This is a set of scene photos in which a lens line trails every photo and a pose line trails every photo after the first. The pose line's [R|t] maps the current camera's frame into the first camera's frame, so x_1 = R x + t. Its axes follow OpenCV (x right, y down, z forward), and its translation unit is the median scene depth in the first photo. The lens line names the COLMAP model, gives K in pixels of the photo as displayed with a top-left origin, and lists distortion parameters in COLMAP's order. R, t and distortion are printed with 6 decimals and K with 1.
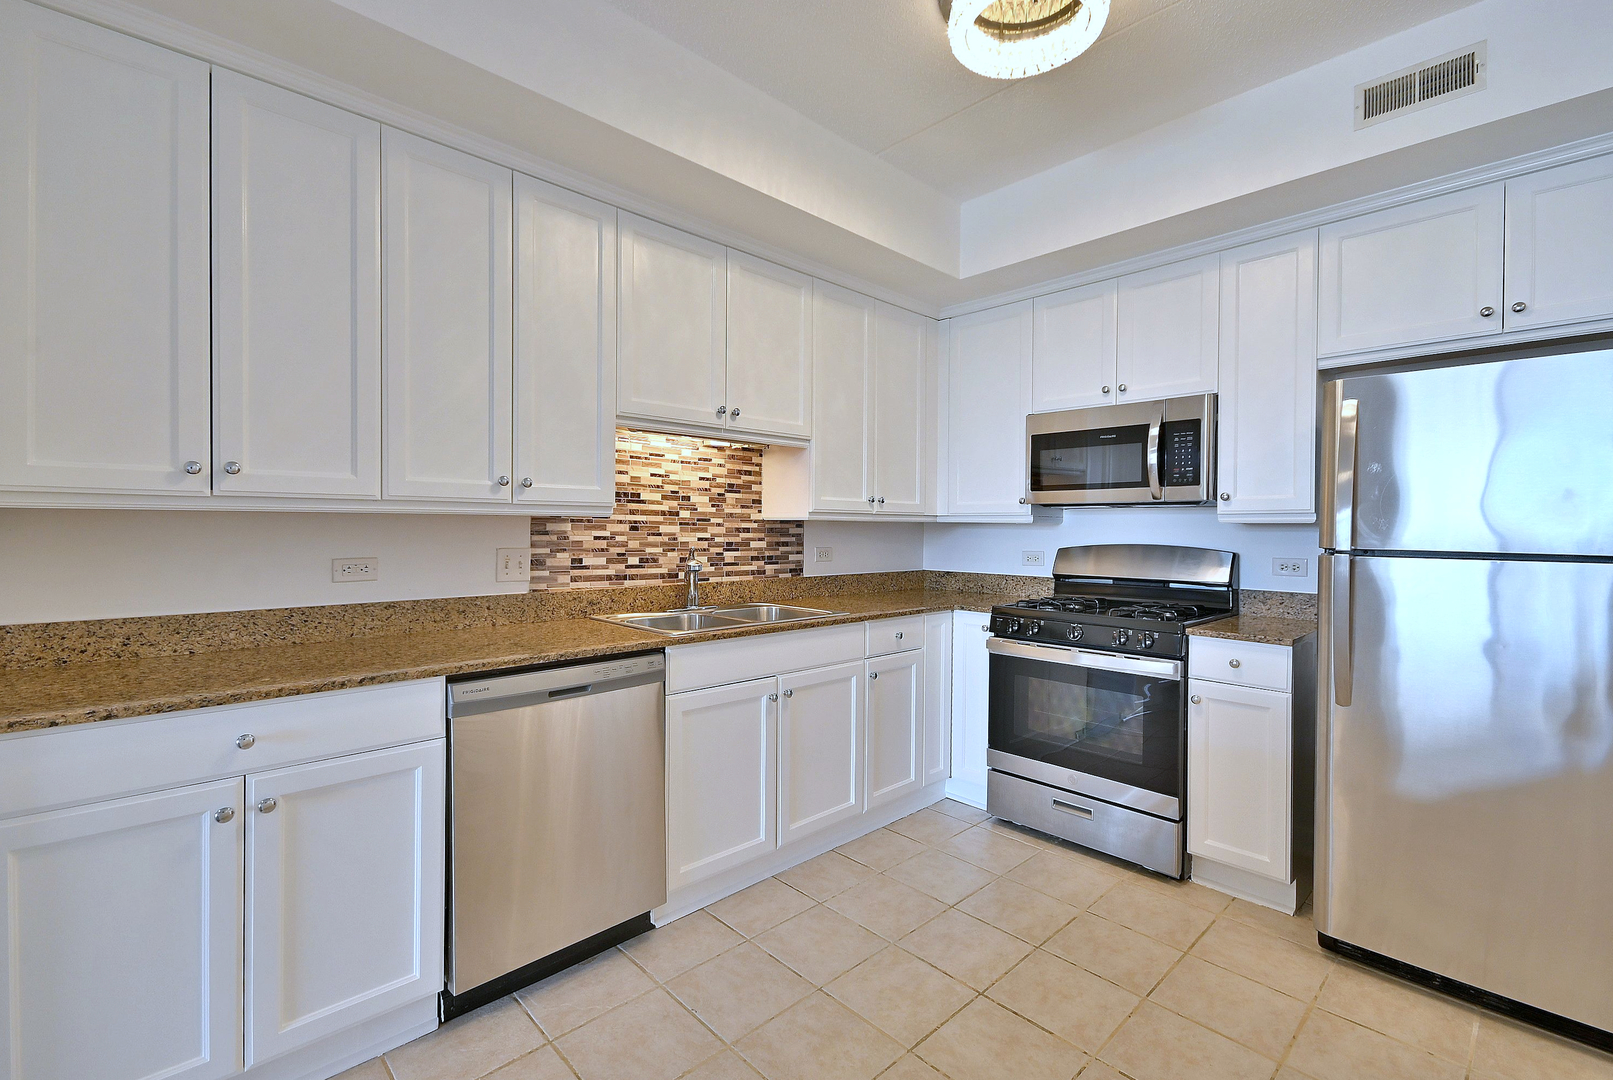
lens RADIAL K [[713.7, 0, 793.5], [0, 713.7, 529.2], [0, 0, 1]] dist [0.007414, -0.000940]
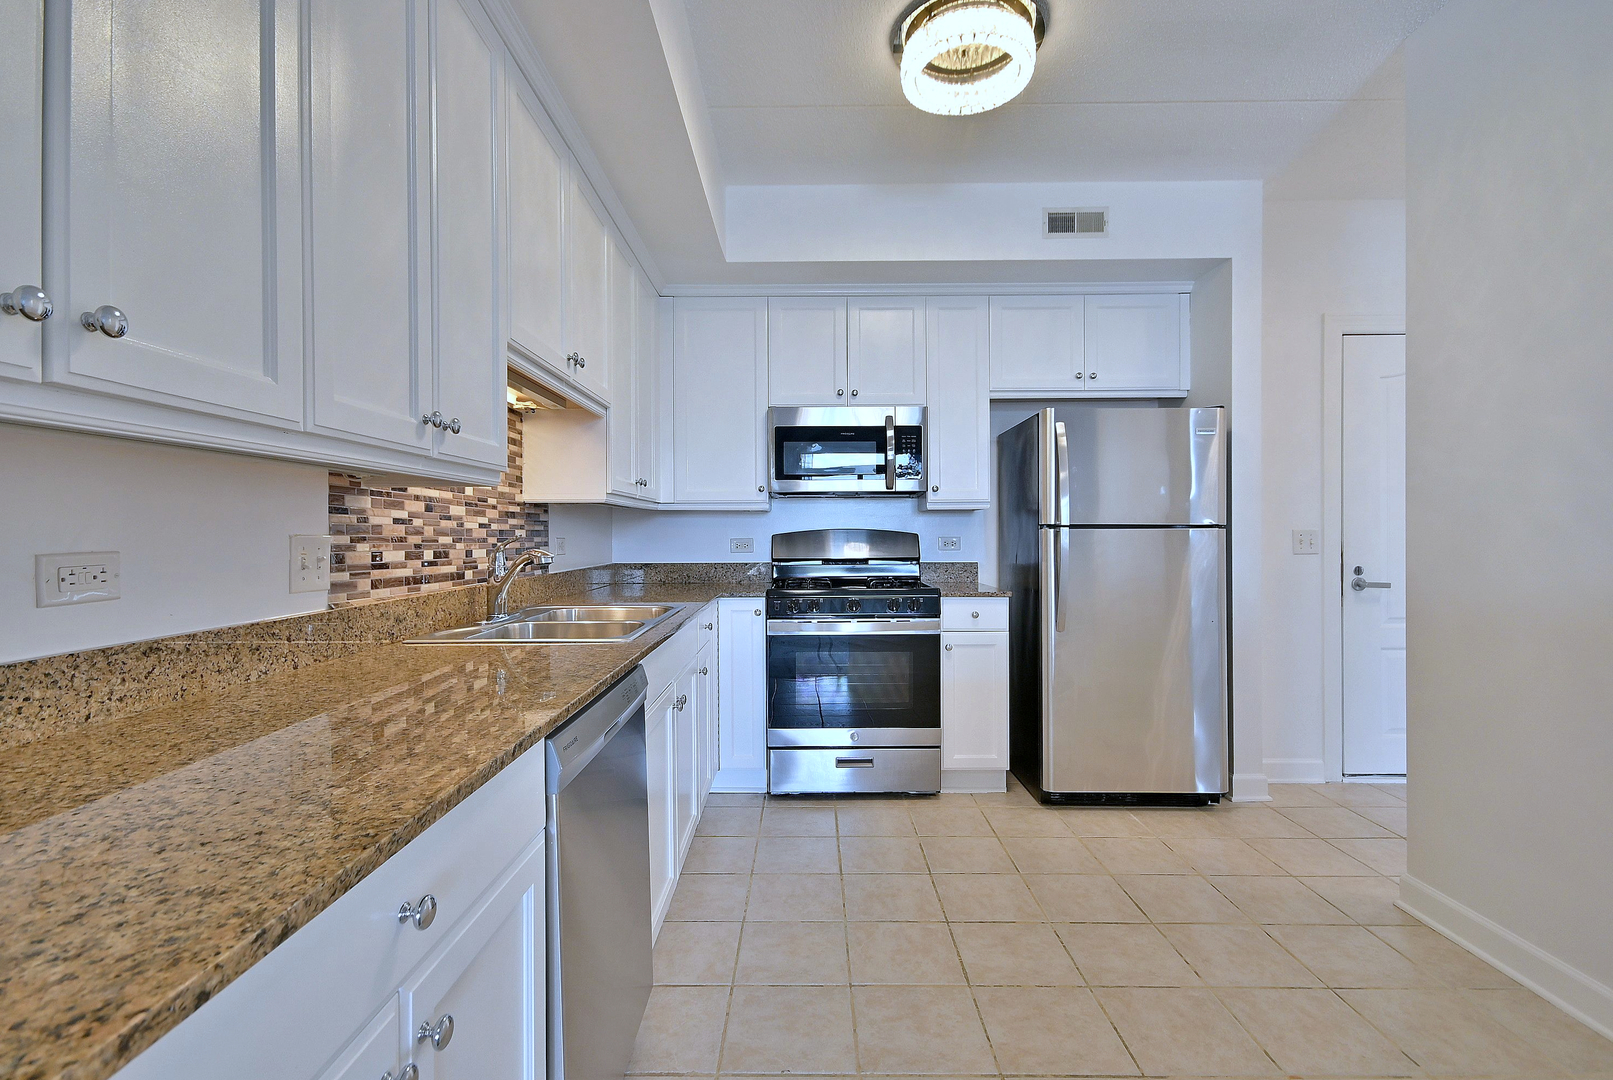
lens RADIAL K [[740.8, 0, 808.4], [0, 740.8, 528.2], [0, 0, 1]] dist [0.007430, 0.000057]
pose [[0.683309, -0.006911, 0.730097, -0.533715], [0.011876, 0.999928, -0.001650, 0.025418], [-0.730033, 0.009798, 0.683342, 0.266334]]
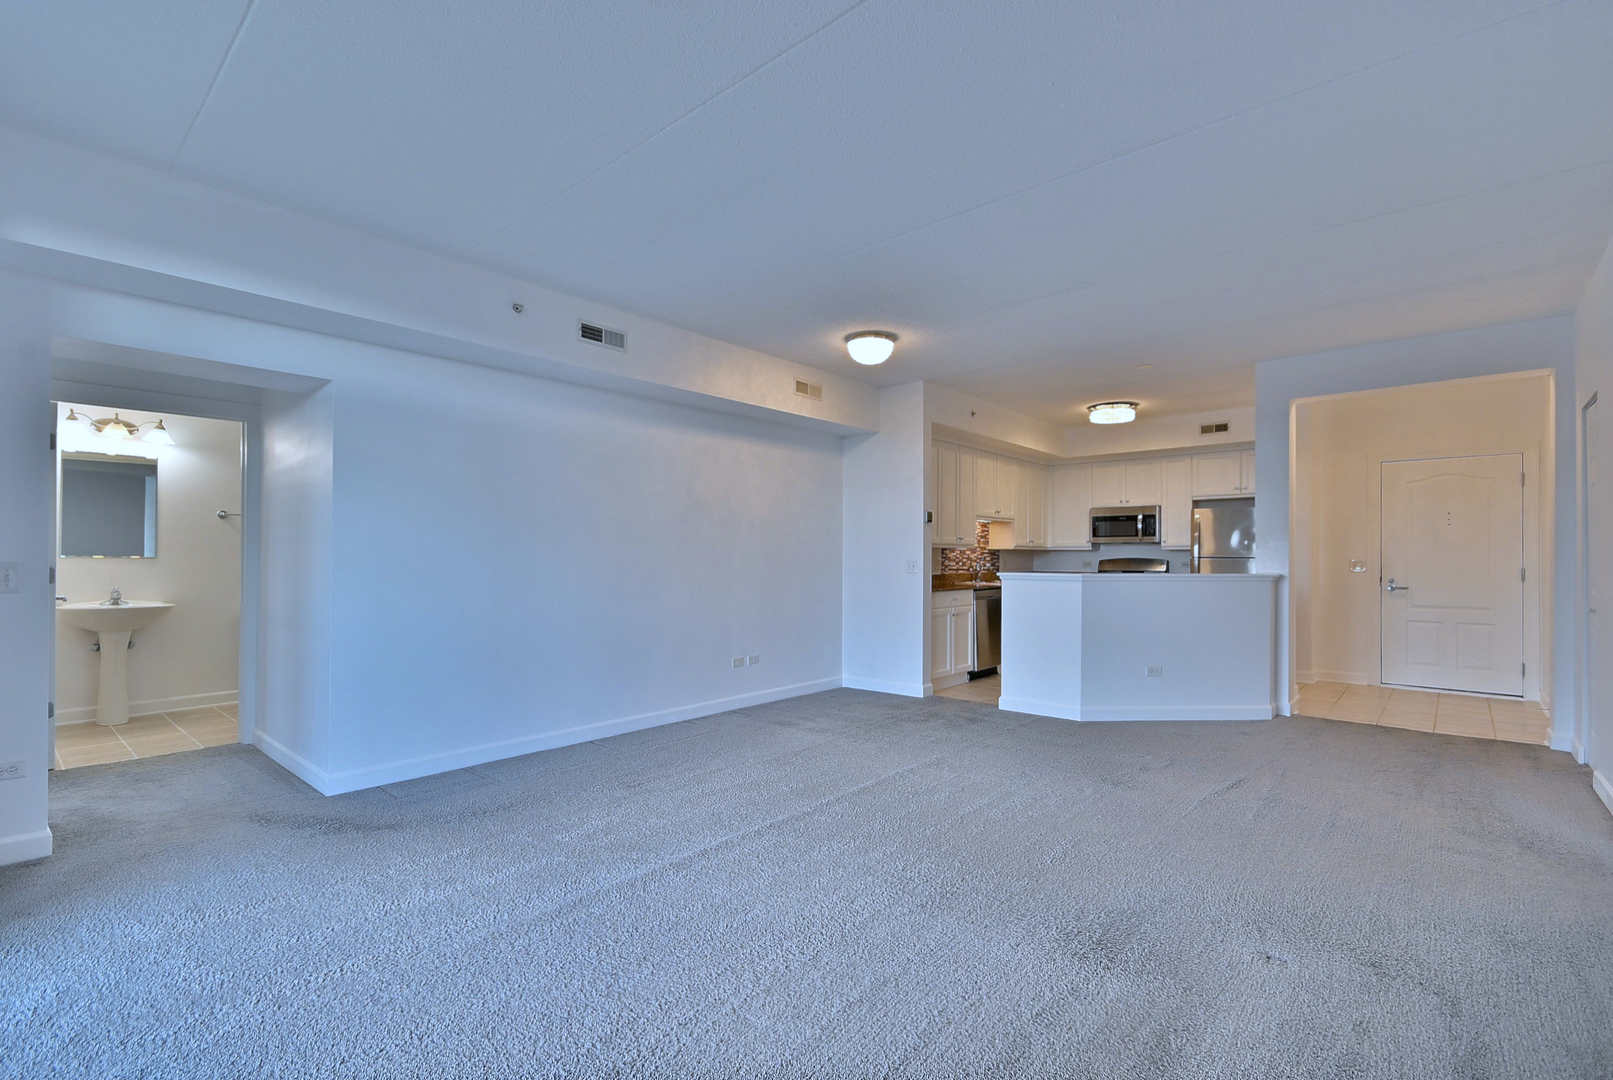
lens RADIAL K [[740.8, 0, 774.0], [0, 740.8, 548.7], [0, 0, 1]] dist [0.007430, 0.000057]
pose [[0.997892, -0.003075, 0.064821, -1.233521], [0.004148, 0.999856, -0.016429, 0.031676], [-0.064761, 0.016664, 0.997762, -2.003352]]
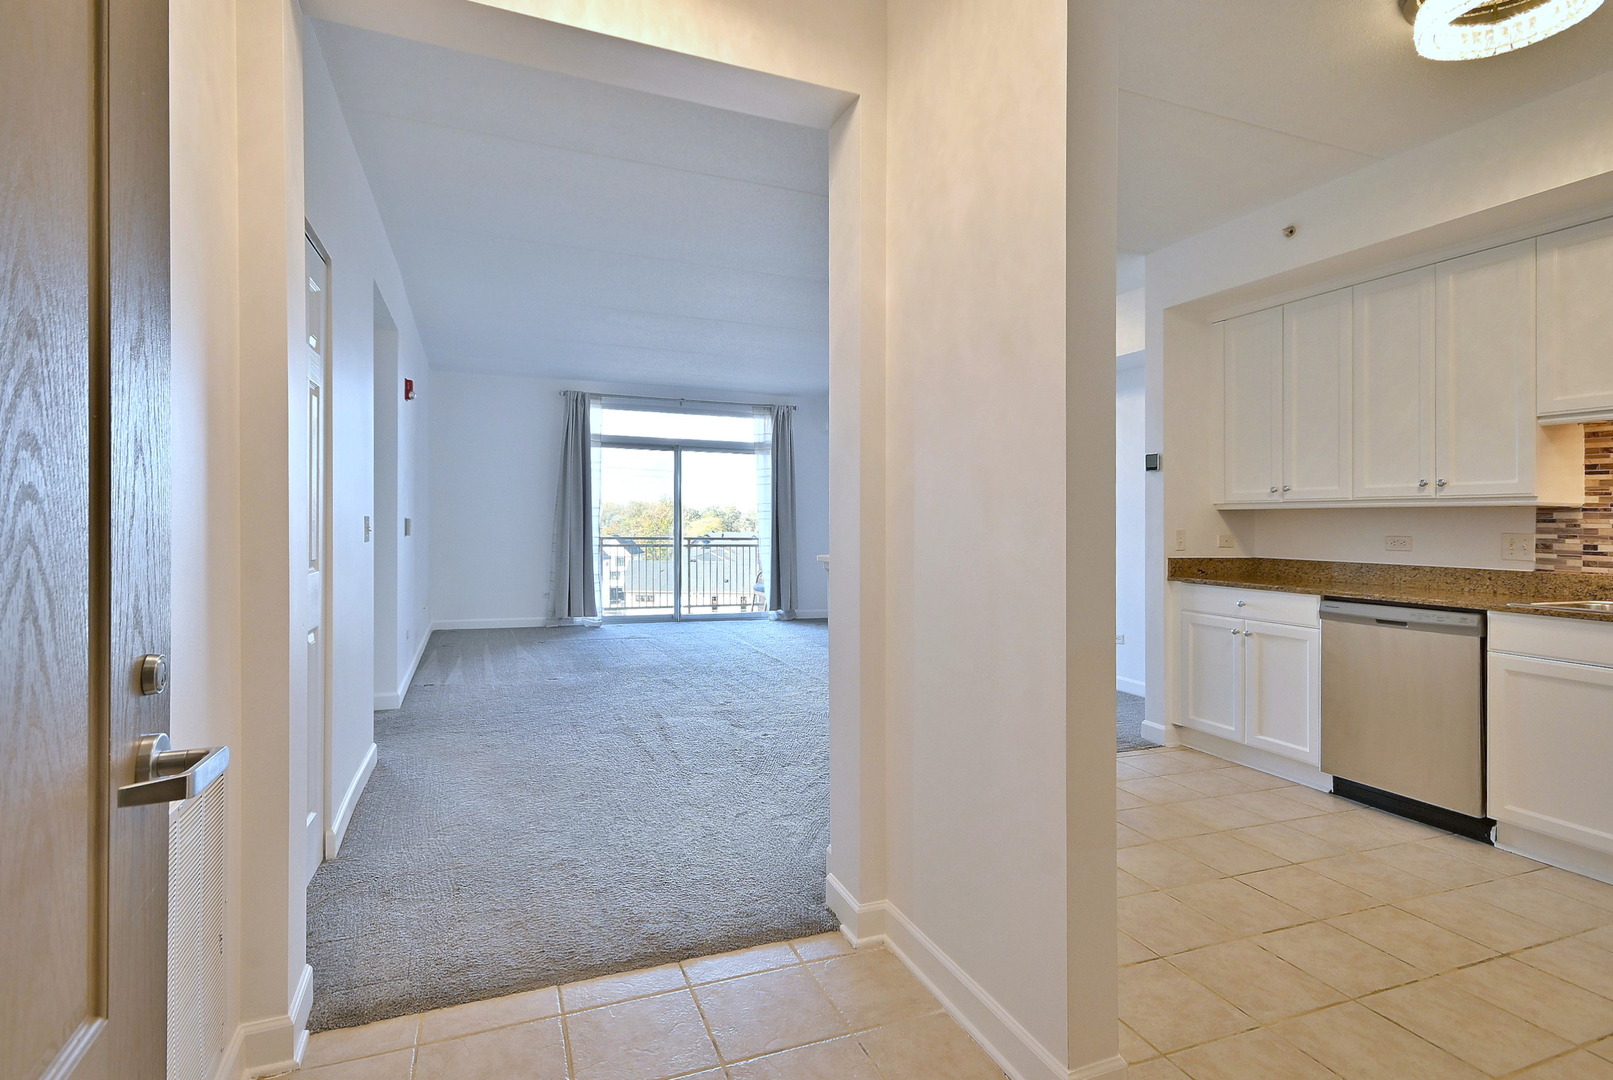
lens RADIAL K [[772.8, 0, 805.4], [0, 772.8, 515.6], [0, 0, 1]] dist [0.001440, 0.000277]
pose [[-0.378098, -0.018166, -0.925587, 1.243458], [-0.017376, 0.999771, -0.012524, 0.032499], [0.925603, 0.011348, -0.378327, 0.352033]]
